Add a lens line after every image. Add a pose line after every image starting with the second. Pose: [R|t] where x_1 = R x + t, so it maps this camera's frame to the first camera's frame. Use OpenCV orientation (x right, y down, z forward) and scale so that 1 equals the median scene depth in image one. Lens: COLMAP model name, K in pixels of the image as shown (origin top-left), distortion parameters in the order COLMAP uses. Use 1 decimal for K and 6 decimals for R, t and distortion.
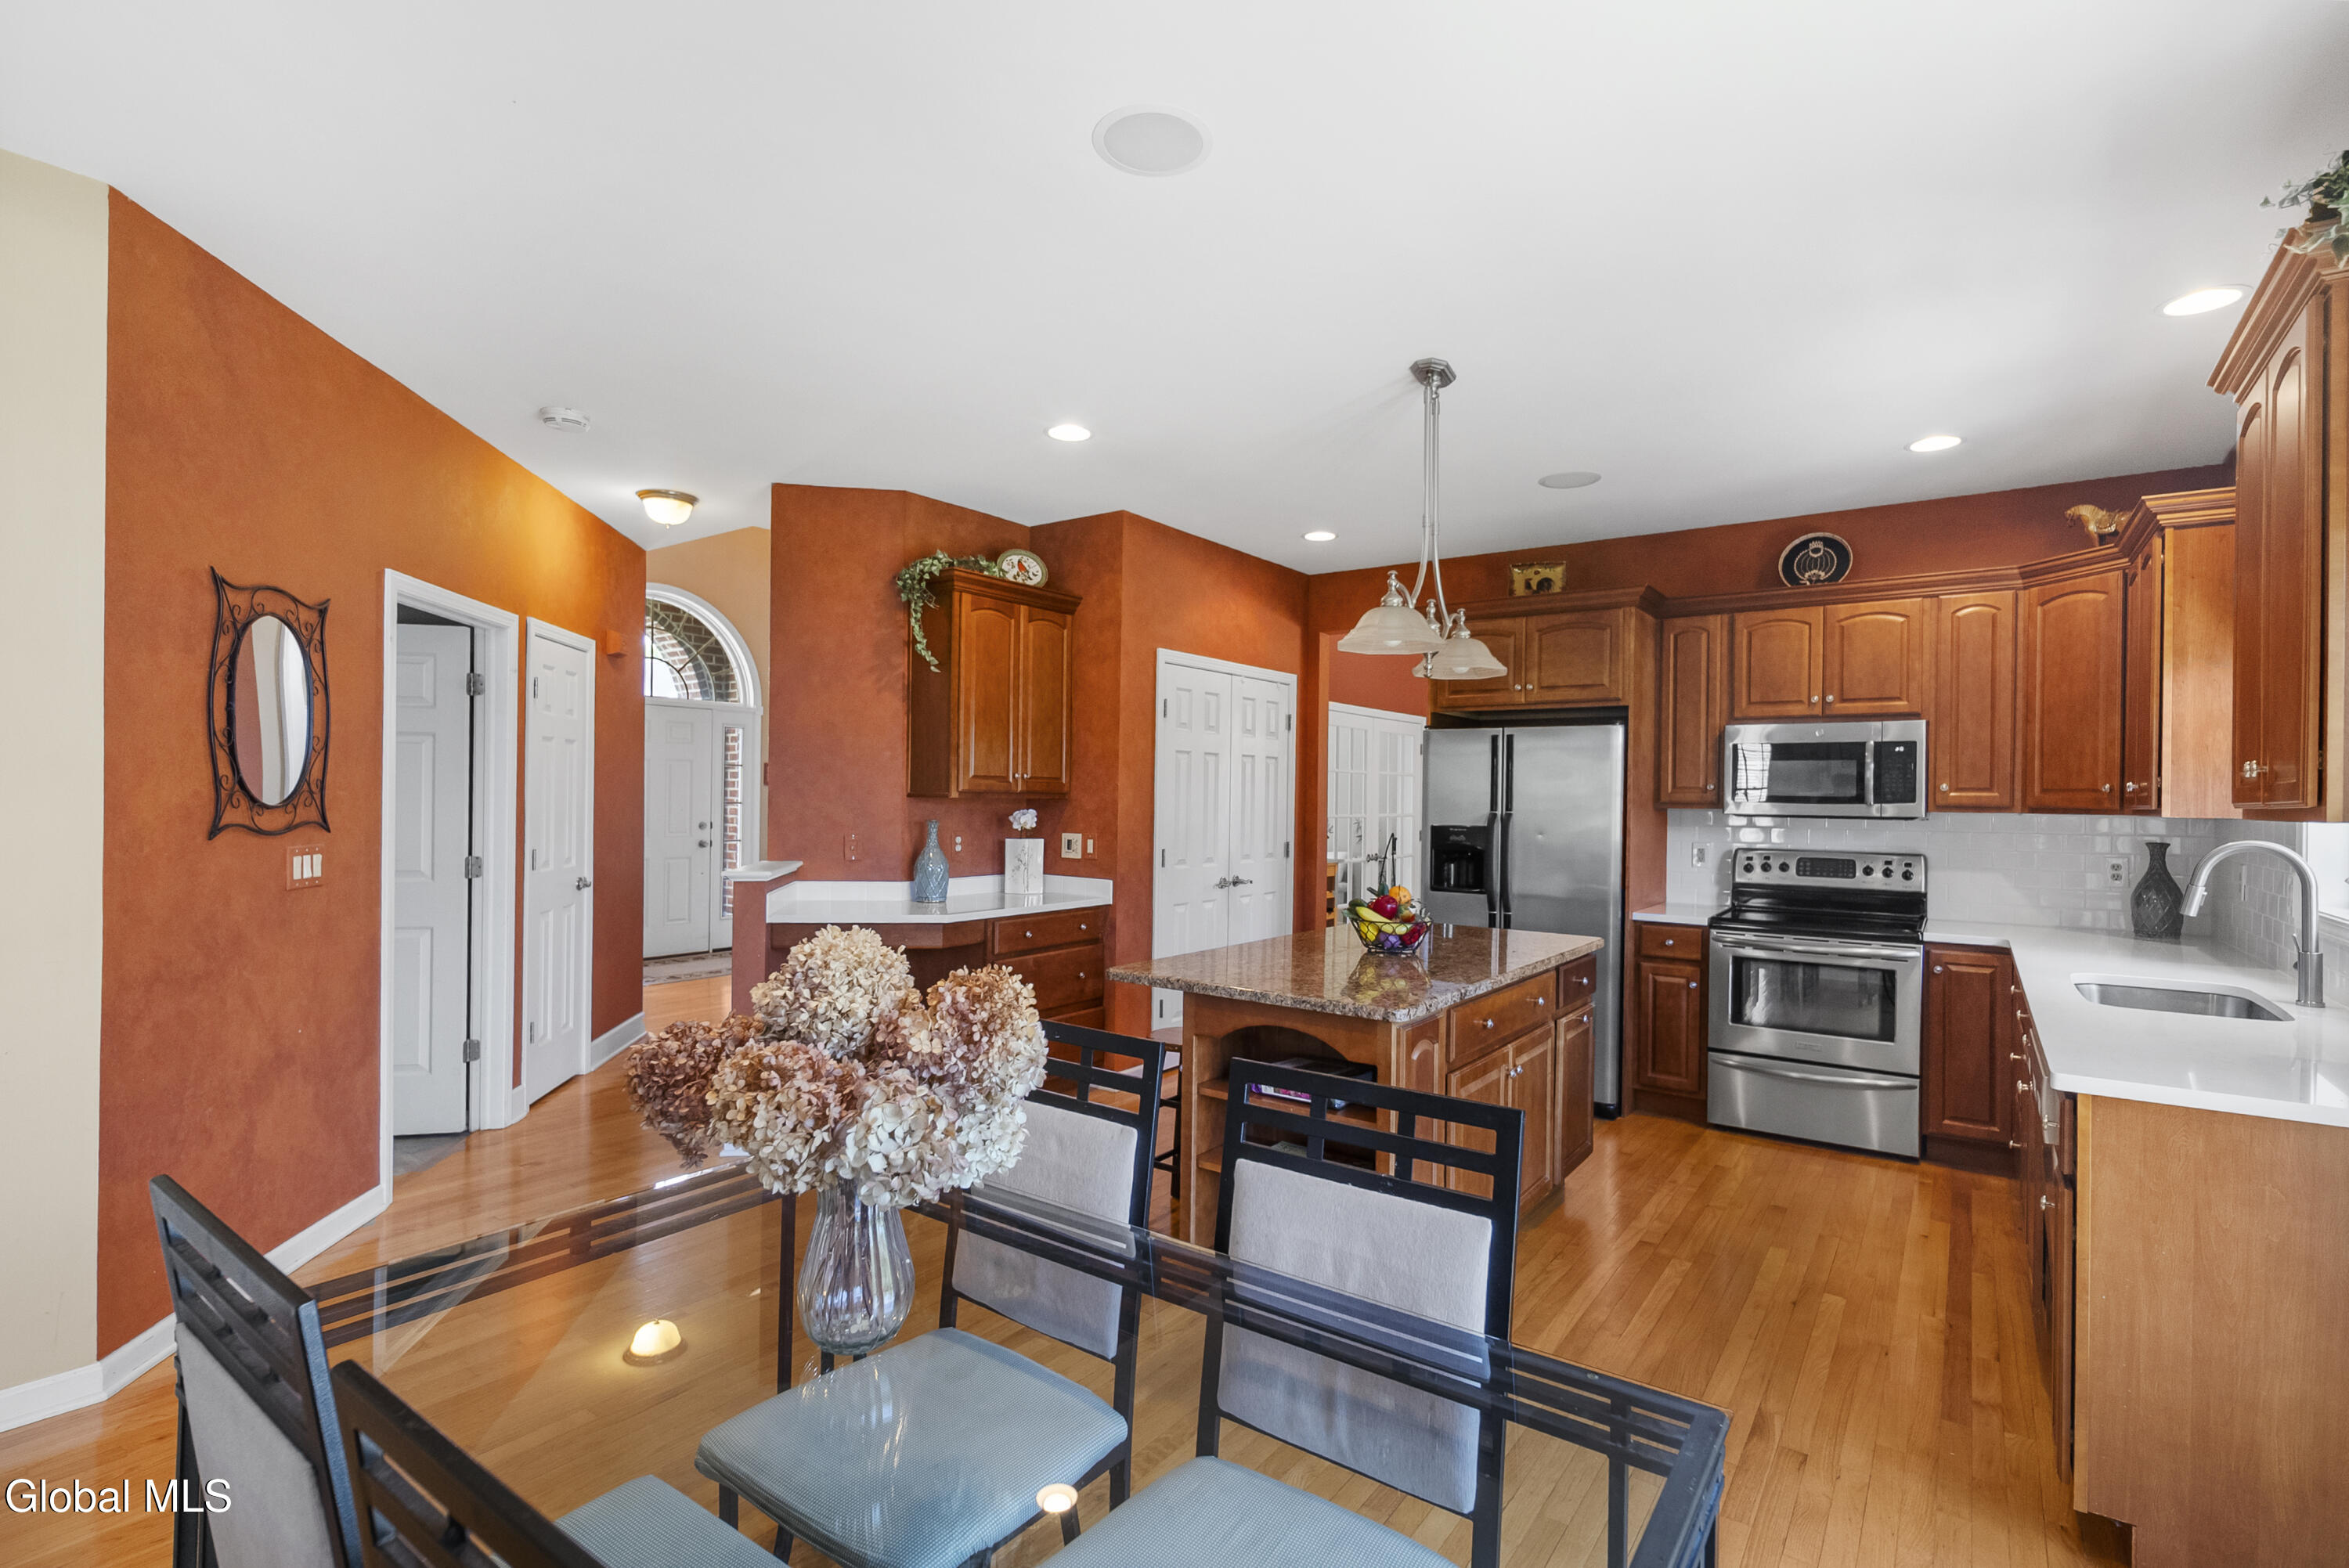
lens RADIAL K [[1039.8, 0, 1206.9], [0, 1039.8, 797.8], [0, 0, 1]] dist [0.000768, -0.000030]
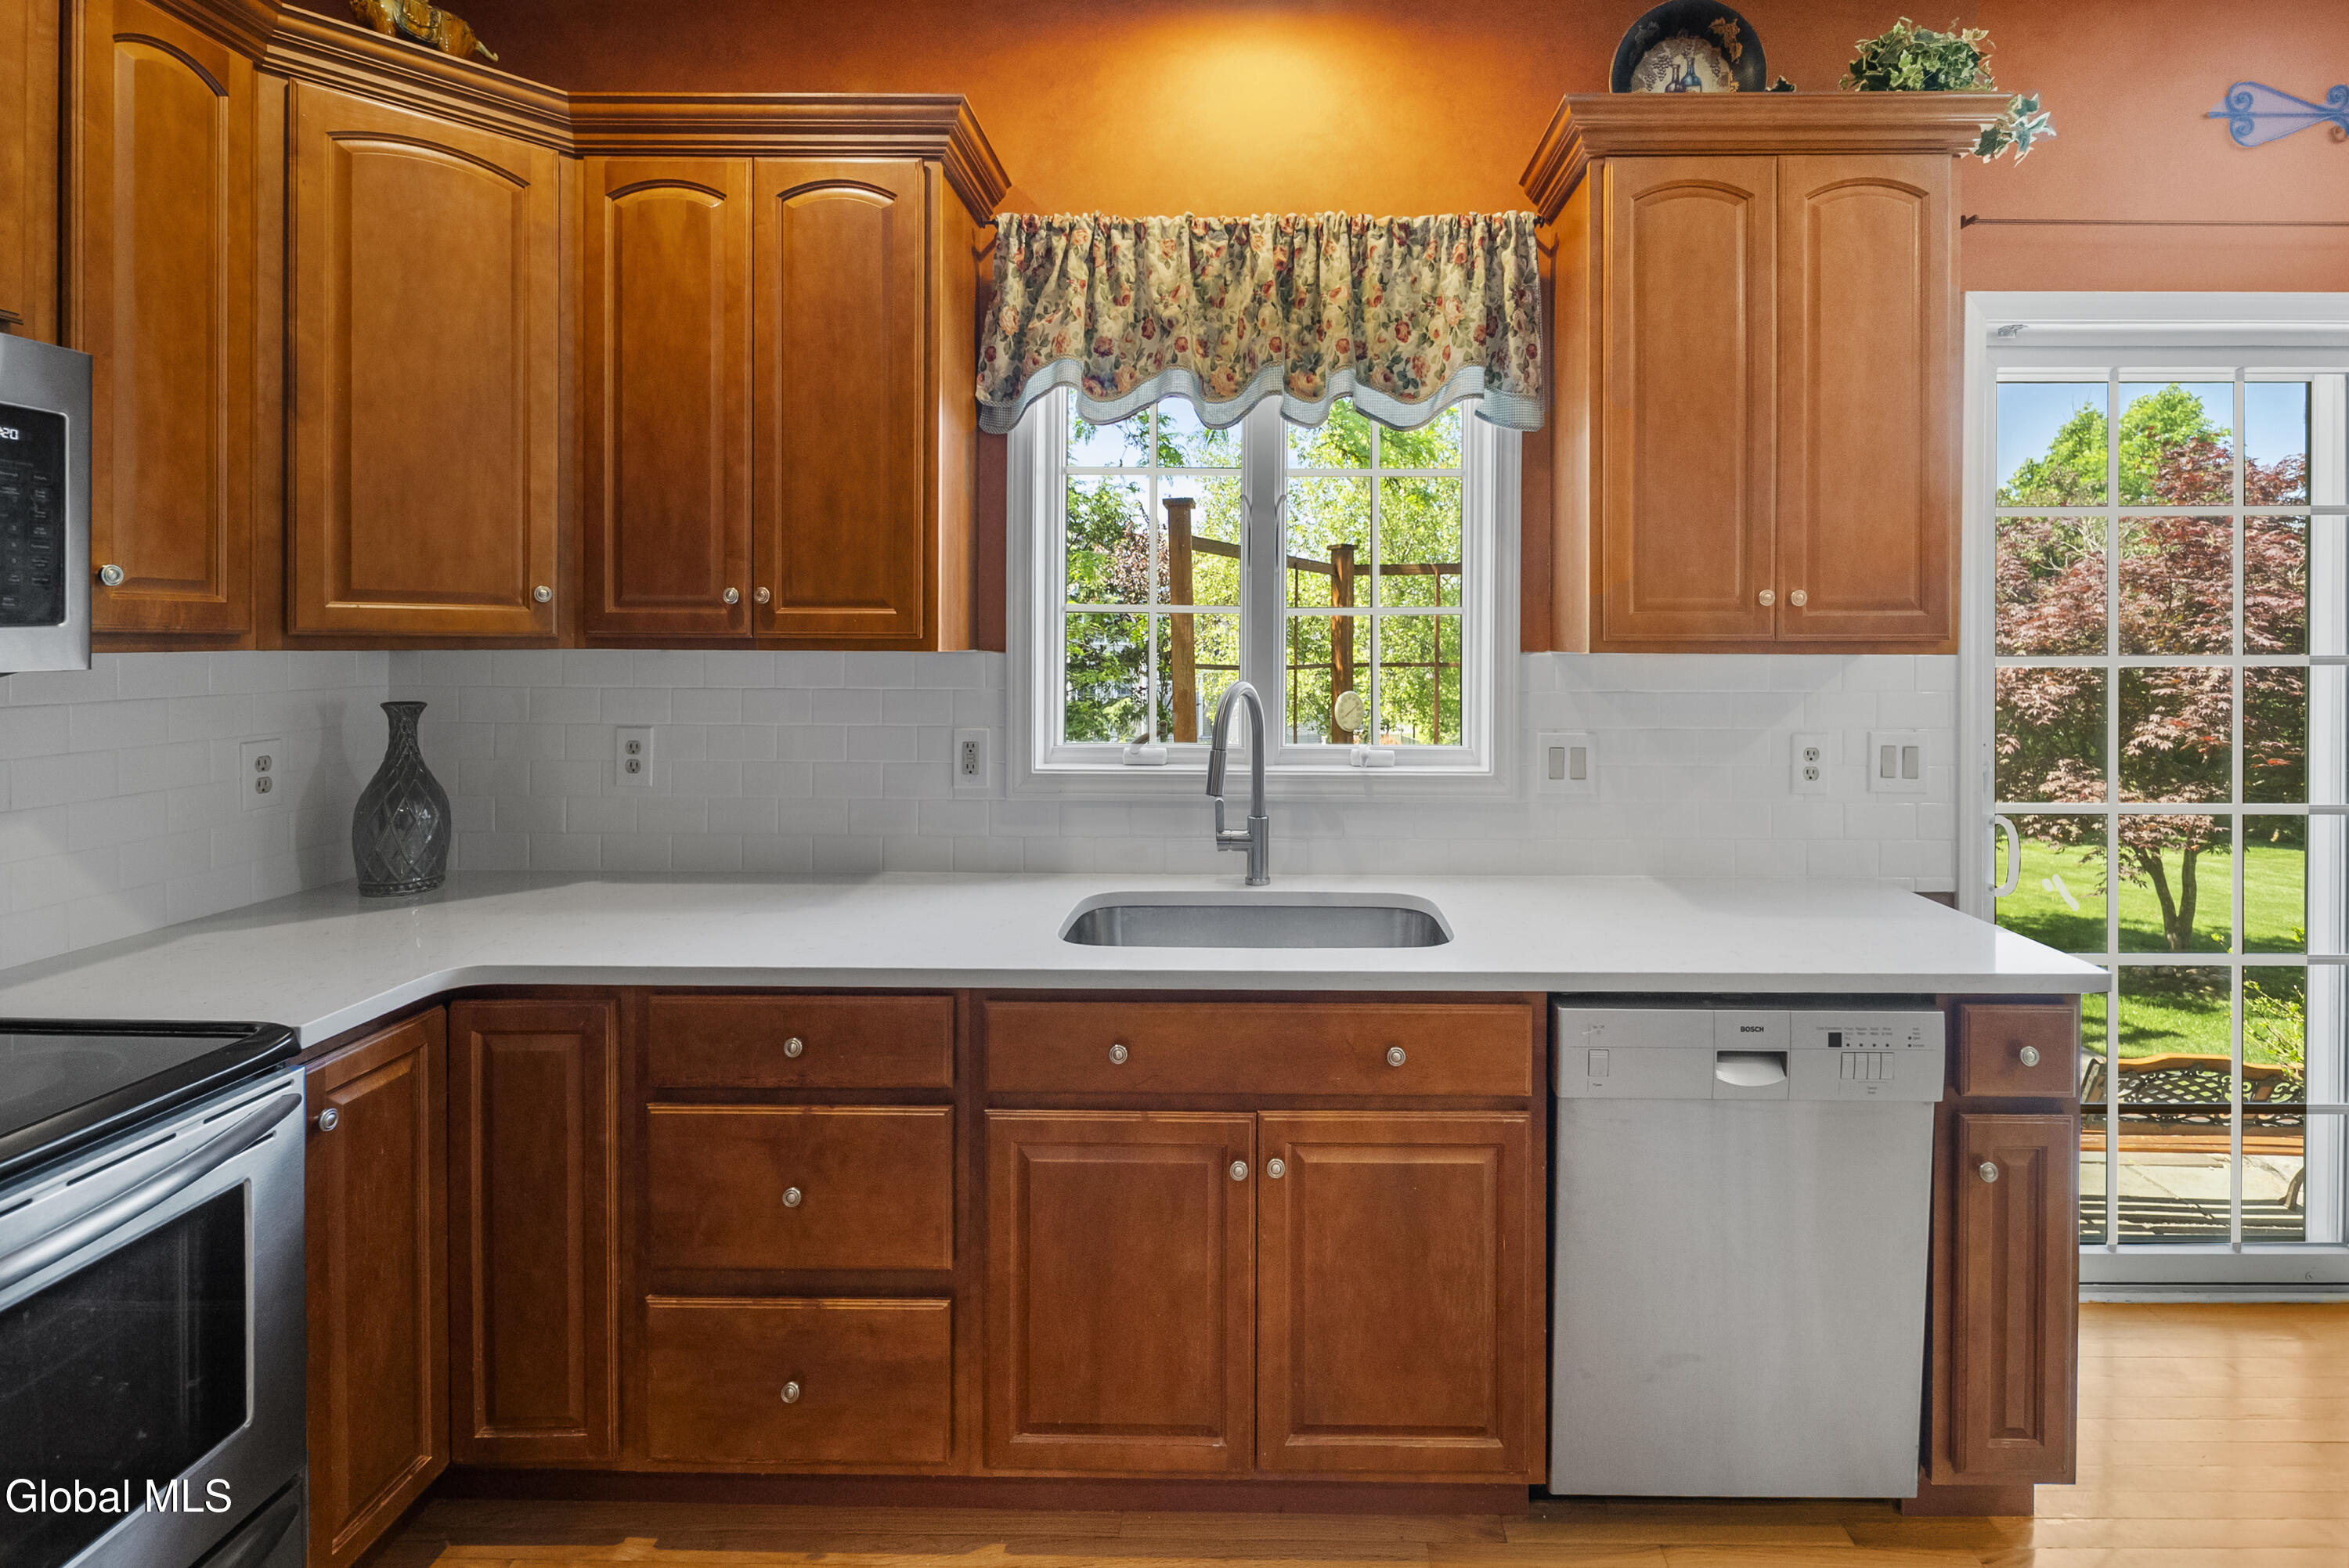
lens RADIAL K [[1104.3, 0, 1238.8], [0, 1104.3, 642.9], [0, 0, 1]] dist [-0.000077, 0.000025]
pose [[-0.575102, -0.018865, 0.817864, 0.213658], [-0.012123, 0.999821, 0.014537, 0.001585], [-0.817992, -0.001555, -0.575228, 0.848171]]
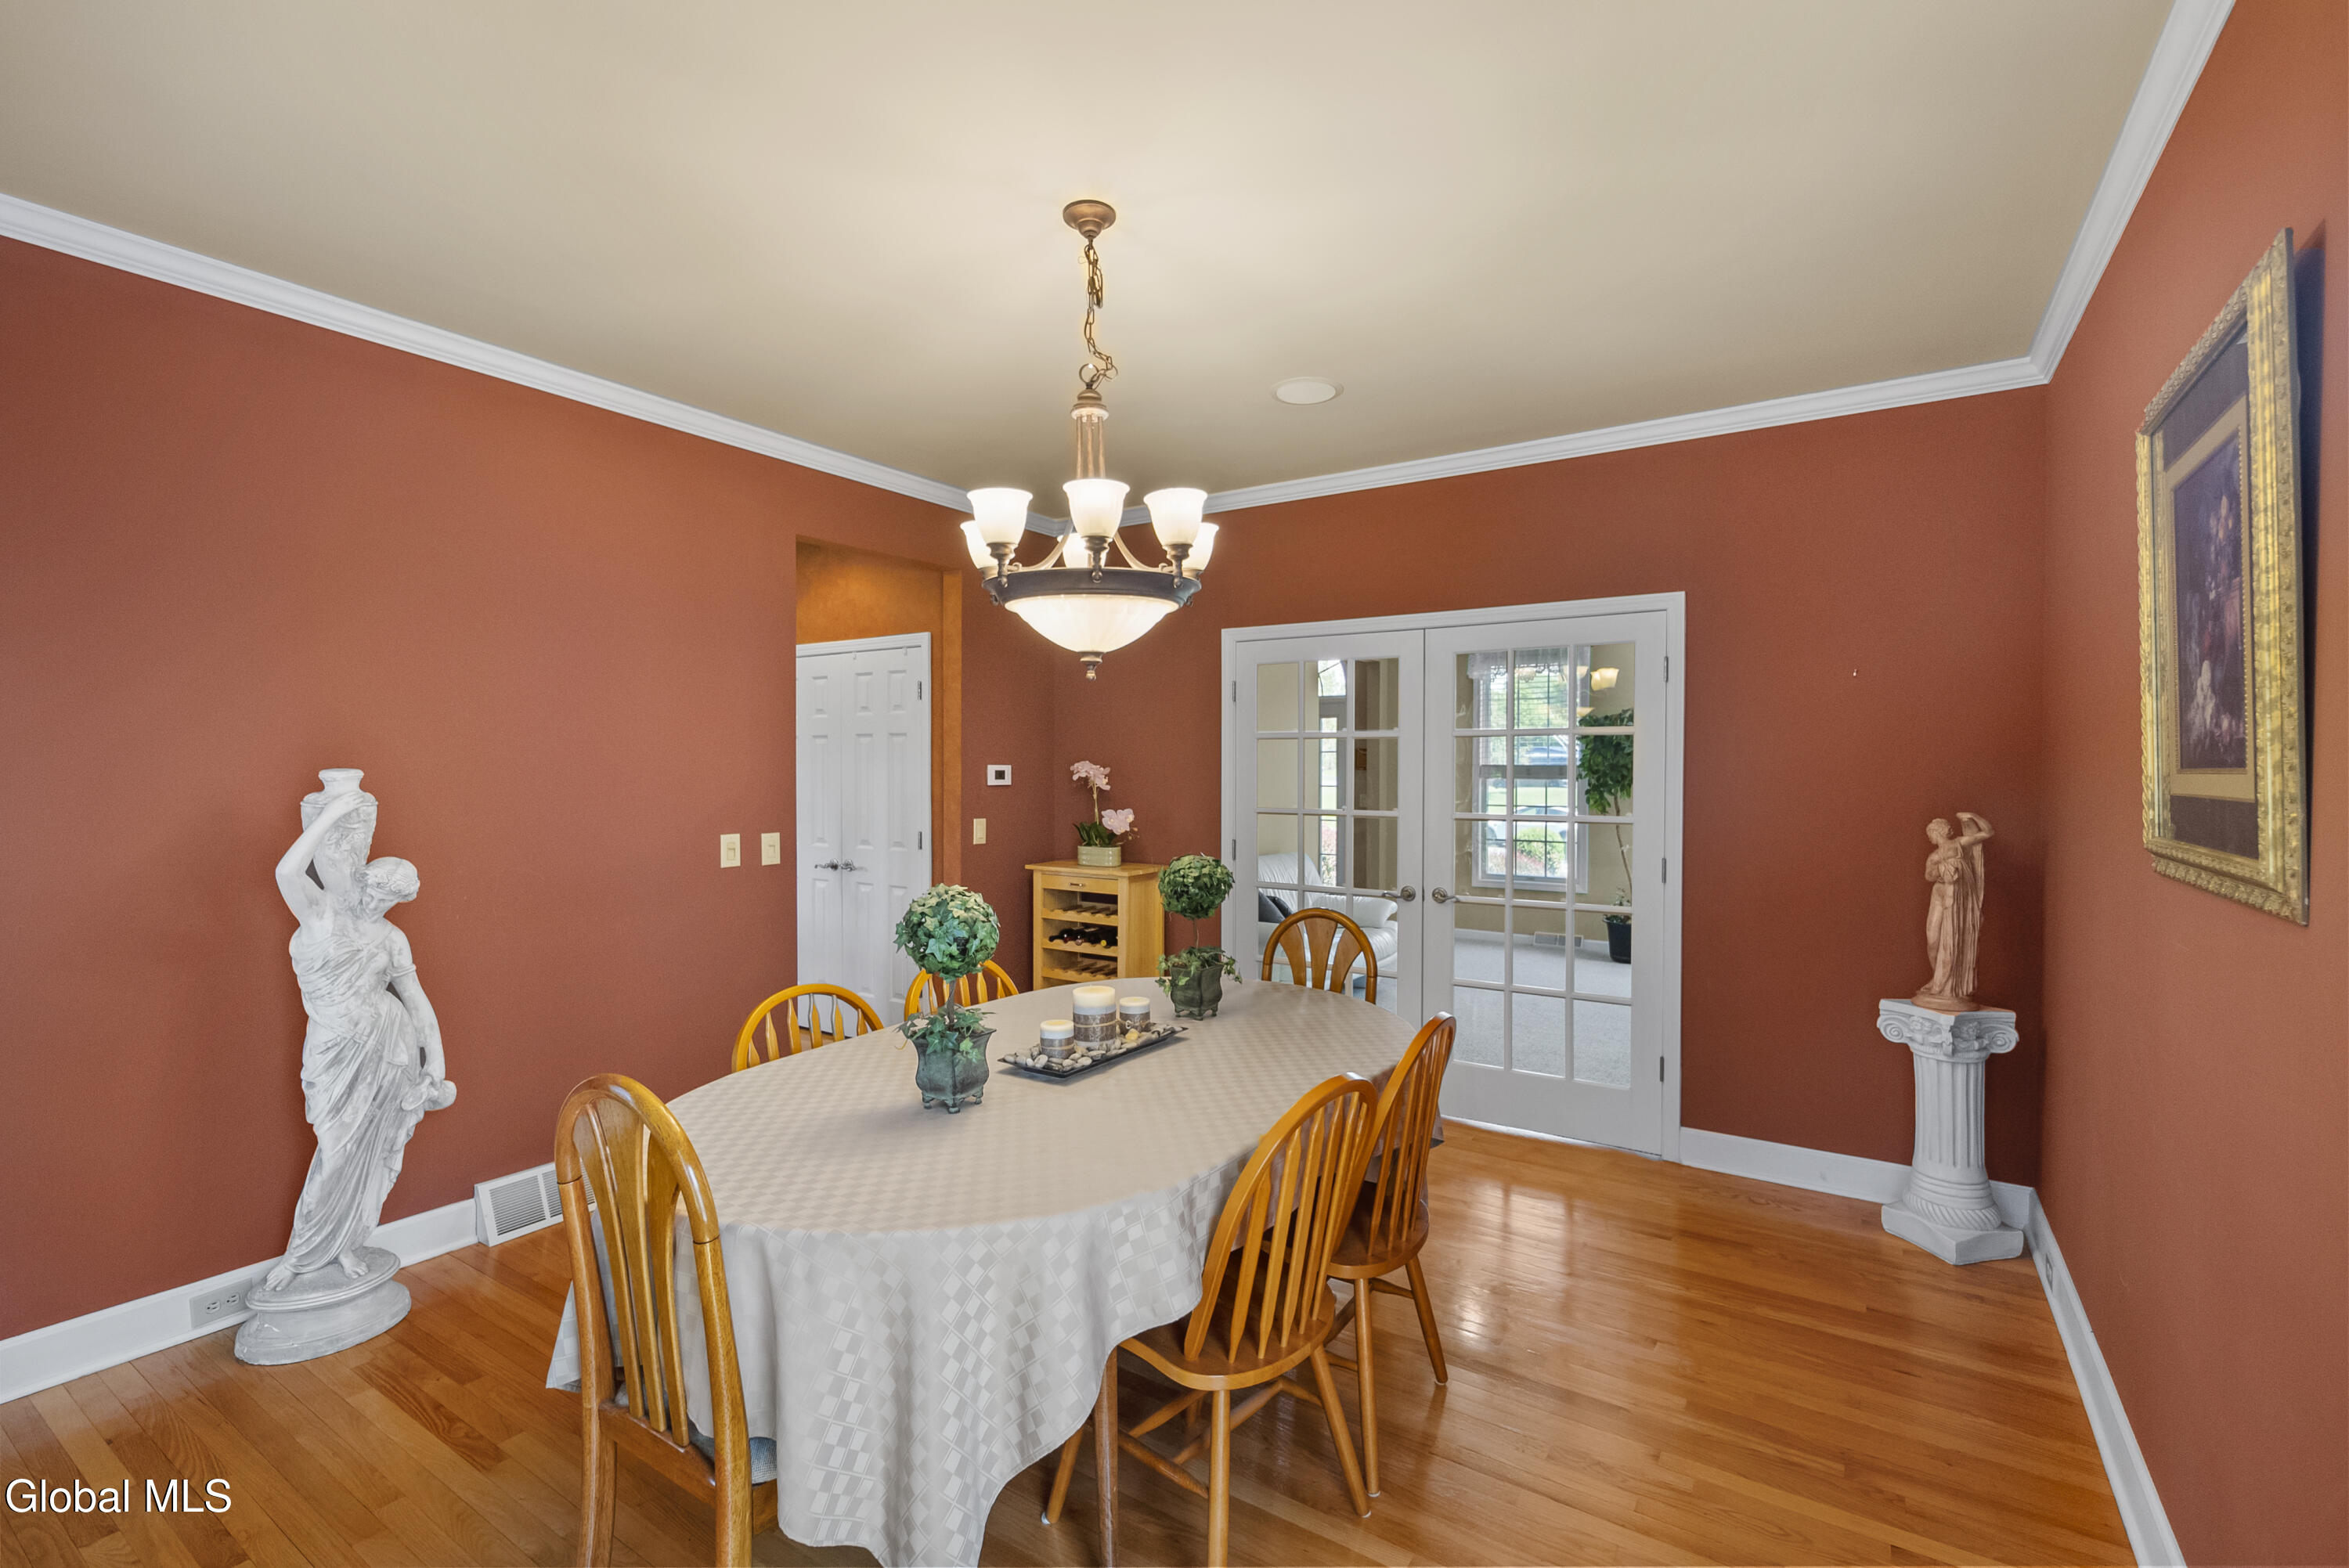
lens RADIAL K [[1039.8, 0, 1206.9], [0, 1039.8, 797.8], [0, 0, 1]] dist [0.000768, -0.000030]
pose [[0.065213, 0.004470, -0.997861, 1.284373], [-0.006656, 0.999970, 0.004045, 0.013658], [0.997849, 0.006378, 0.065241, 1.608951]]
